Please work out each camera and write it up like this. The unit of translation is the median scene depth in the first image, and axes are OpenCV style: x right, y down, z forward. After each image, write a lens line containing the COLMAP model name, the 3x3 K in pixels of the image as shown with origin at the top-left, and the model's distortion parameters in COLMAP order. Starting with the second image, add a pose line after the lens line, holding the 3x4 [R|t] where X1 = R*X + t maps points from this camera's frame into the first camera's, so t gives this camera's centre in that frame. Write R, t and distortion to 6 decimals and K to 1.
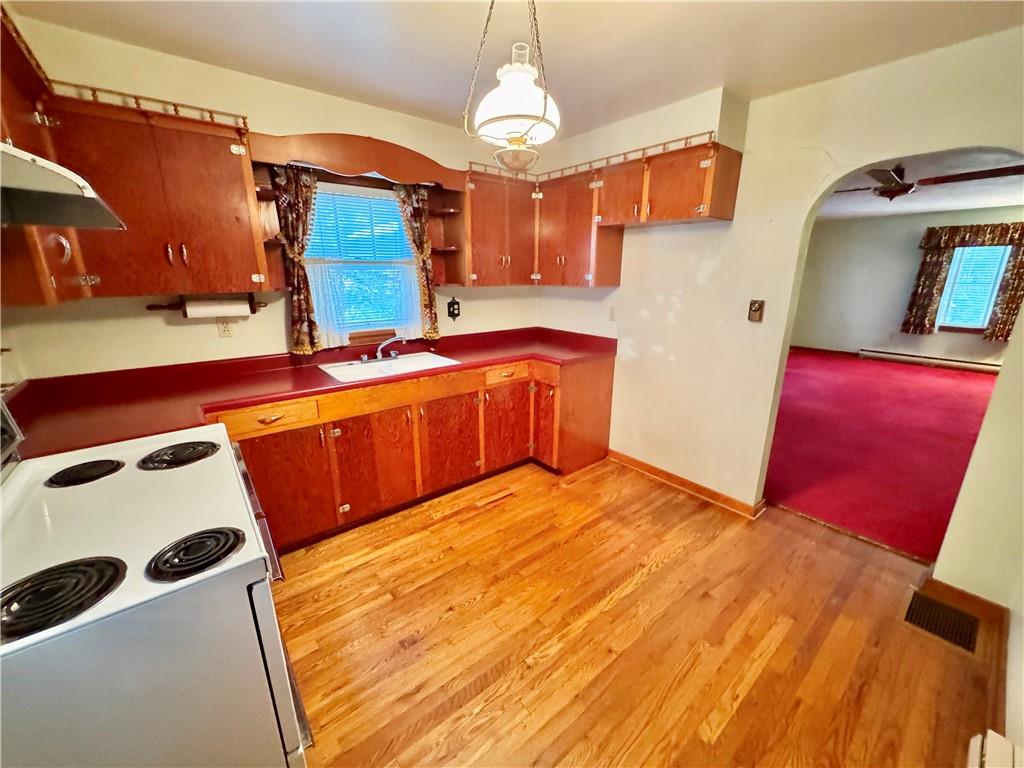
lens RADIAL K [[407.7, 0, 511.2], [0, 407.7, 380.6], [0, 0, 1]] dist [-0.001143, -0.000358]
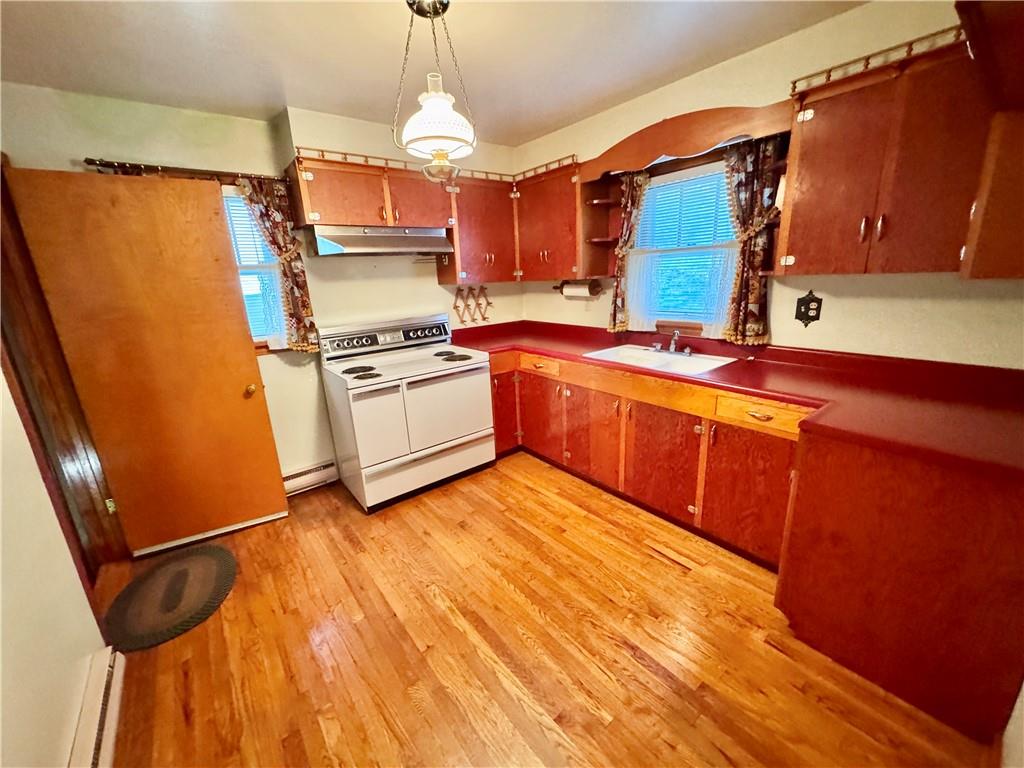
lens RADIAL K [[407.7, 0, 509.5], [0, 407.7, 378.6], [0, 0, 1]] dist [-0.001143, -0.000358]
pose [[-0.015151, 0.258159, -0.965984, 0.731235], [-0.206439, 0.944472, 0.255648, -0.187345], [0.978342, 0.203291, 0.038984, 0.713743]]
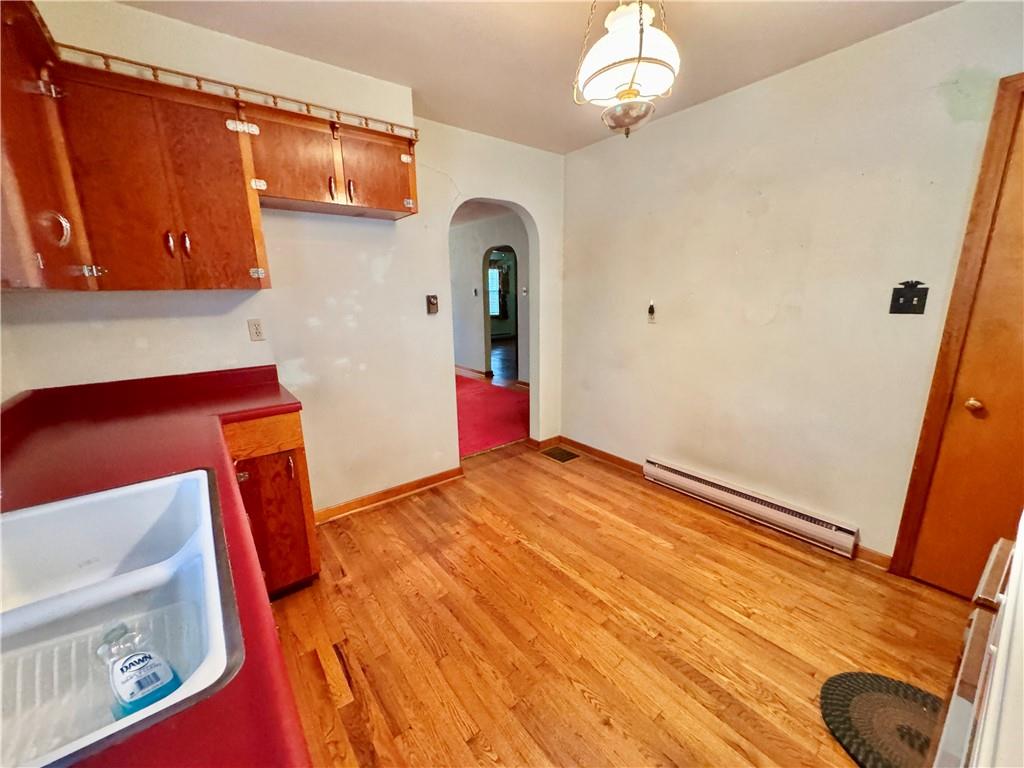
lens RADIAL K [[407.7, 0, 507.1], [0, 407.7, 382.4], [0, 0, 1]] dist [-0.001143, -0.000358]
pose [[0.030463, -0.224132, 0.974083, -0.555037], [0.274192, 0.939024, 0.207490, -0.145129], [-0.961192, 0.260765, 0.090061, 0.744728]]
